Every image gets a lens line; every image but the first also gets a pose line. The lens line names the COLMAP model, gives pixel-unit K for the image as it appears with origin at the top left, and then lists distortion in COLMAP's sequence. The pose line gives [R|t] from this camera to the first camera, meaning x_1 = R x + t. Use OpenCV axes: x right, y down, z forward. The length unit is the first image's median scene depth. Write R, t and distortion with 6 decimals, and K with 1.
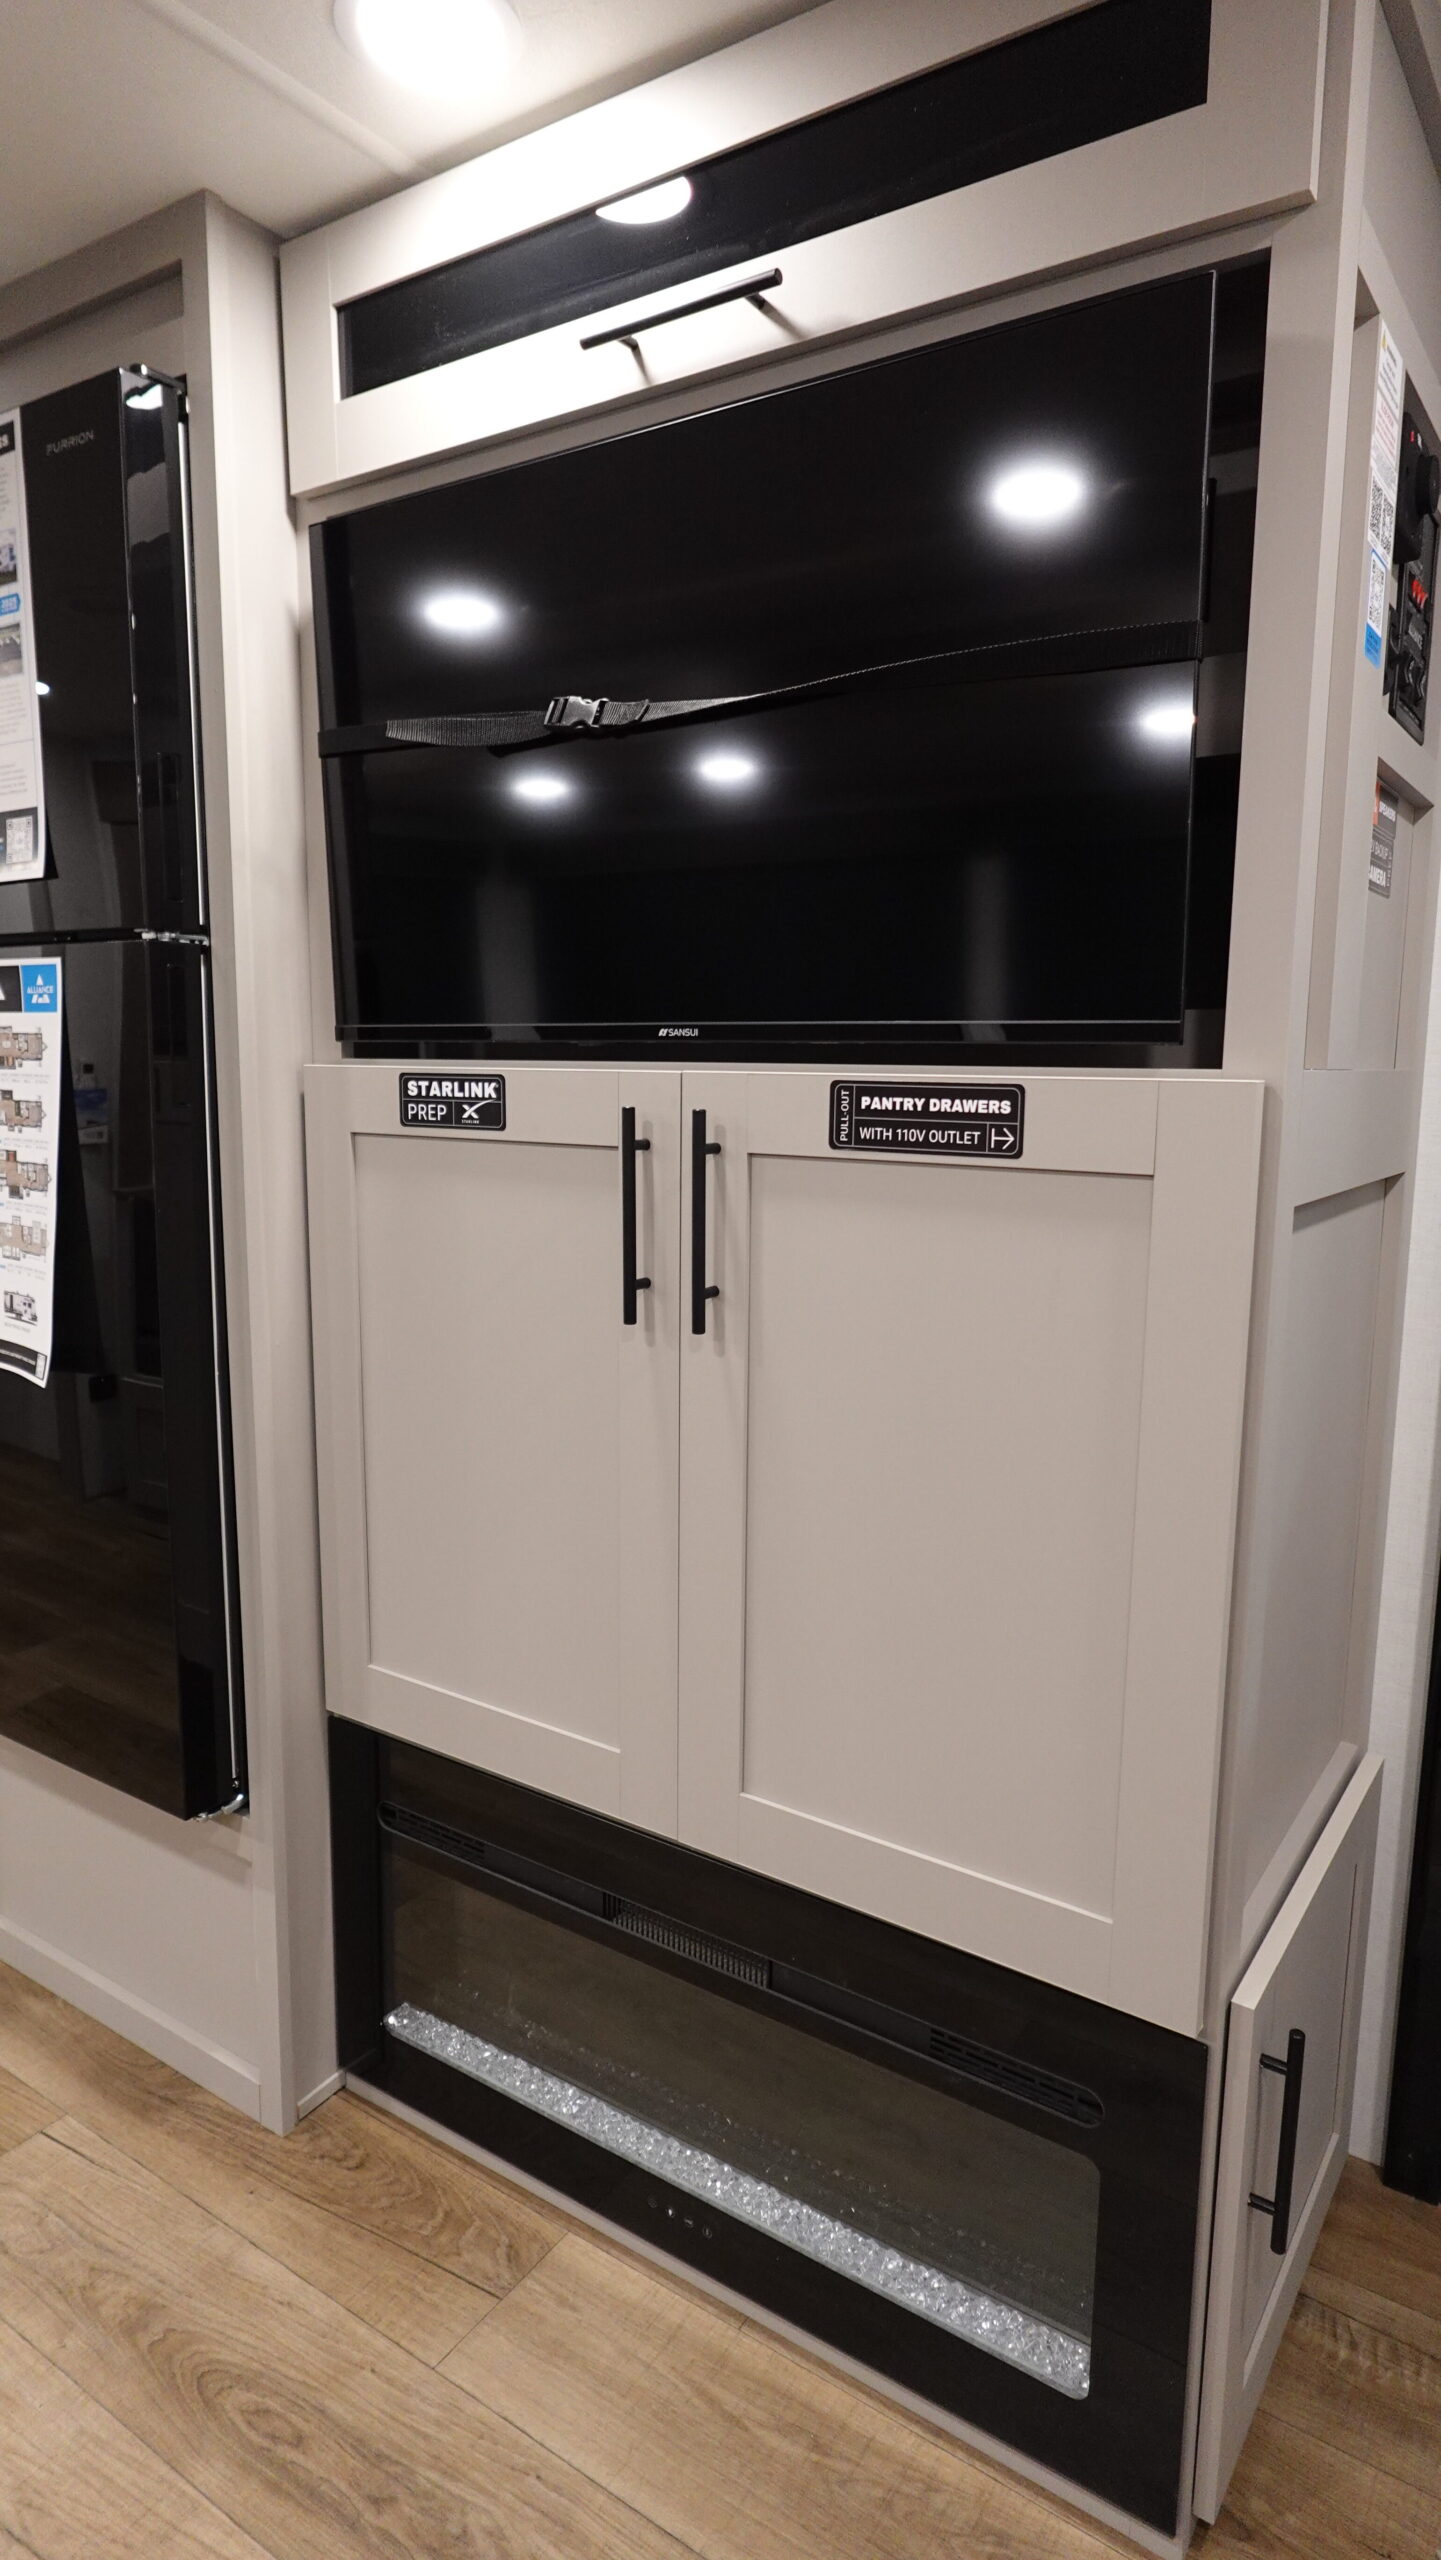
lens RADIAL K [[1477.3, 0, 729.1], [0, 1477.3, 1282.5], [0, 0, 1]] dist [-0.005334, 0.006690]
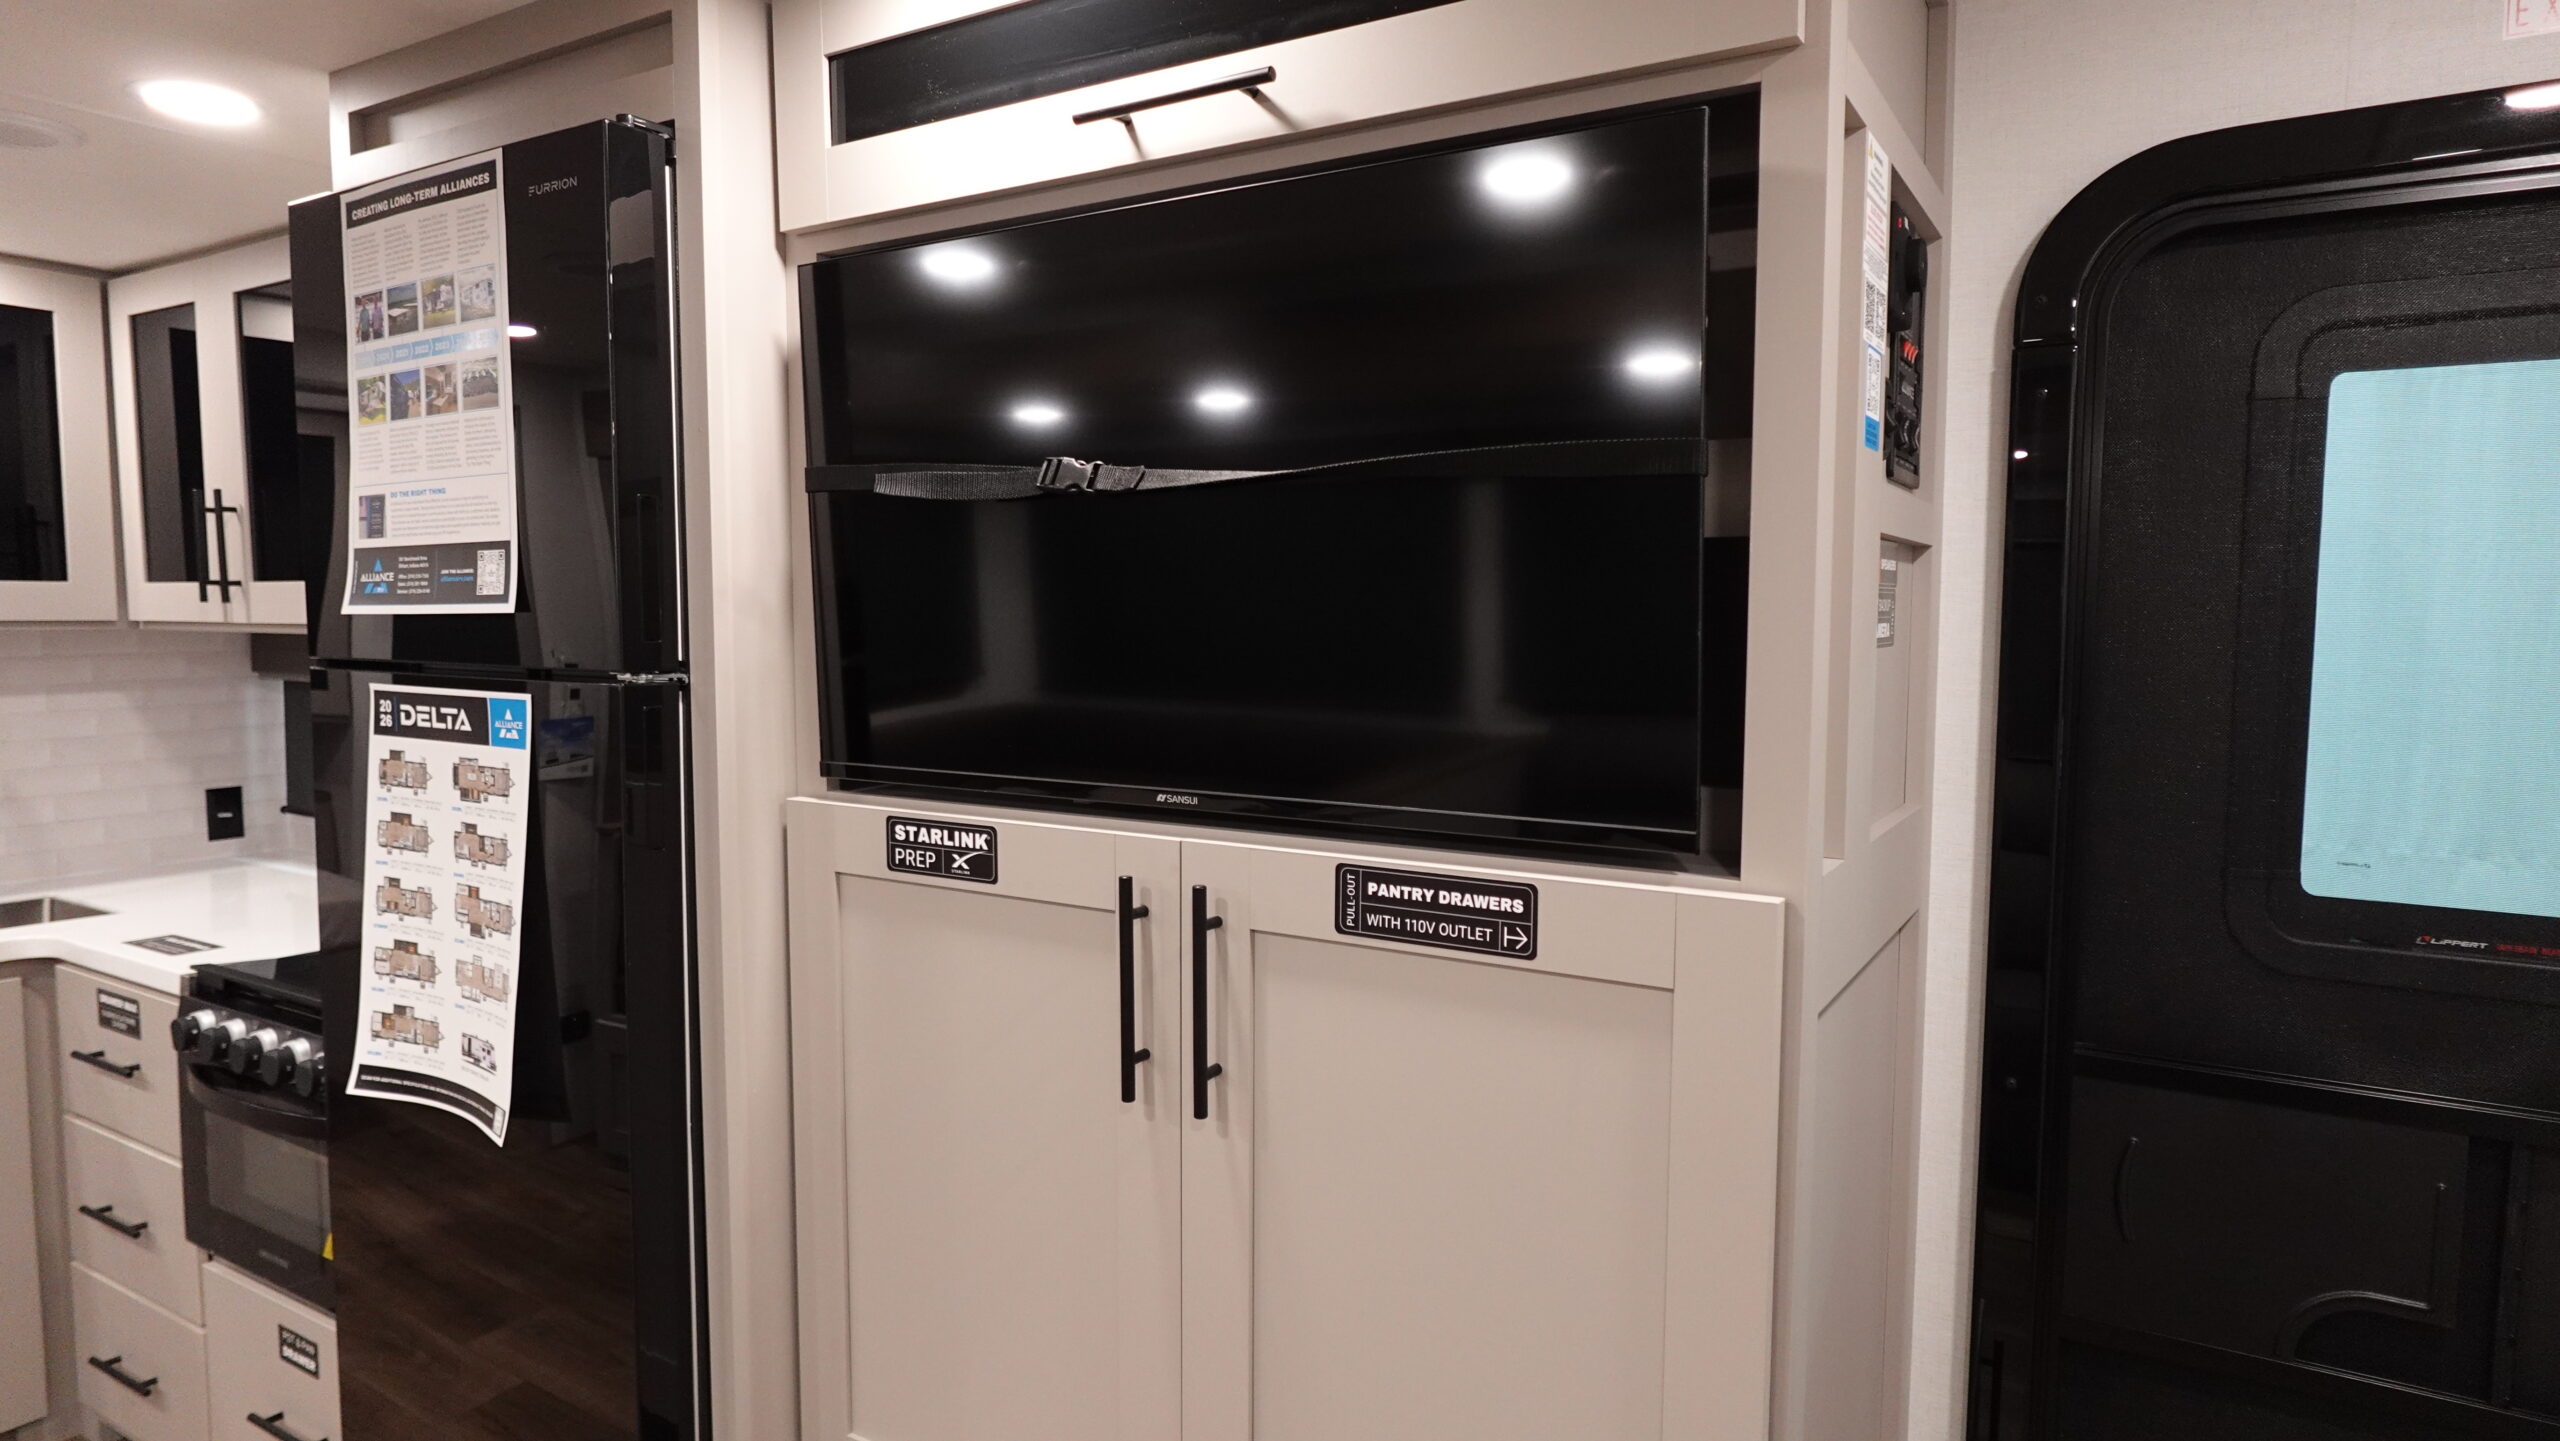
lens RADIAL K [[1475.1, 0, 1285.7], [0, 1475.1, 718.0], [0, 0, 1]] dist [-0.001089, 0.001023]
pose [[0.999157, -0.009730, 0.039878, -0.001124], [0.012774, 0.996965, -0.076797, -0.129877], [-0.039010, 0.077242, 0.996249, 0.028357]]
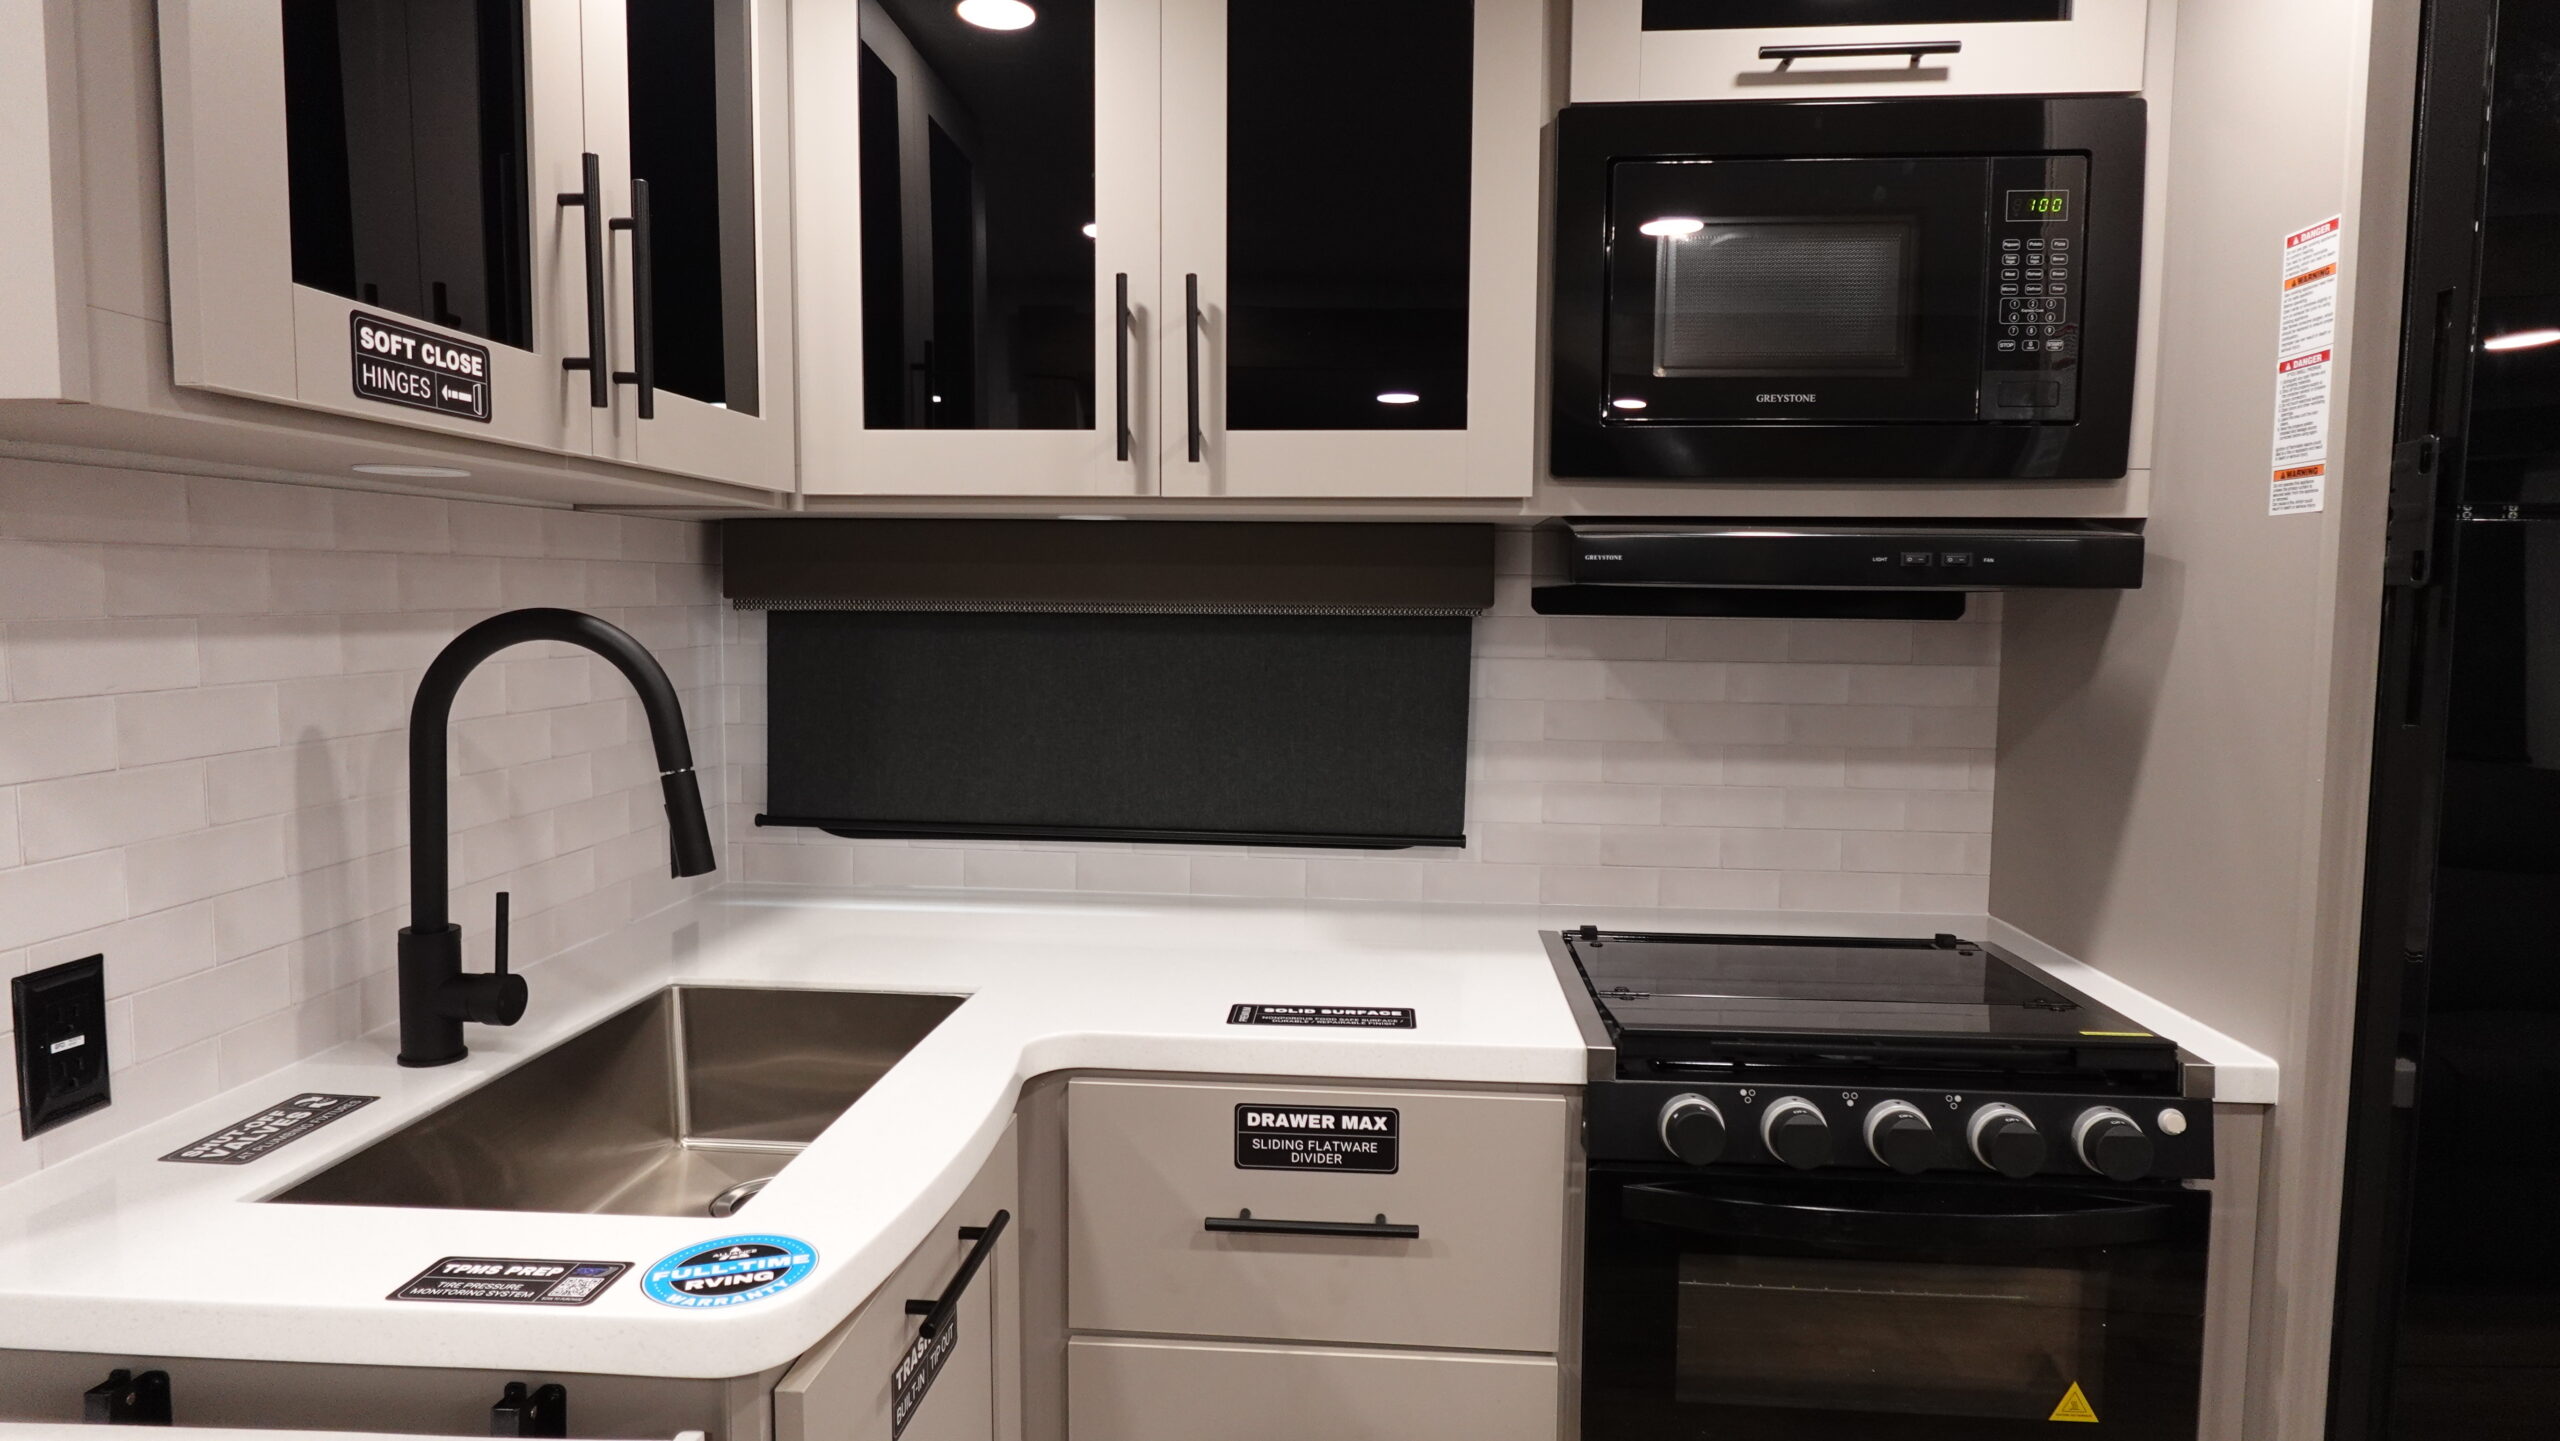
lens RADIAL K [[1475.1, 0, 1285.7], [0, 1475.1, 718.0], [0, 0, 1]] dist [-0.001089, 0.001023]
pose [[0.868633, -0.042705, 0.493612, -1.634844], [0.075790, 0.996006, -0.047202, -0.173932], [-0.489625, 0.078412, 0.868400, 0.840915]]
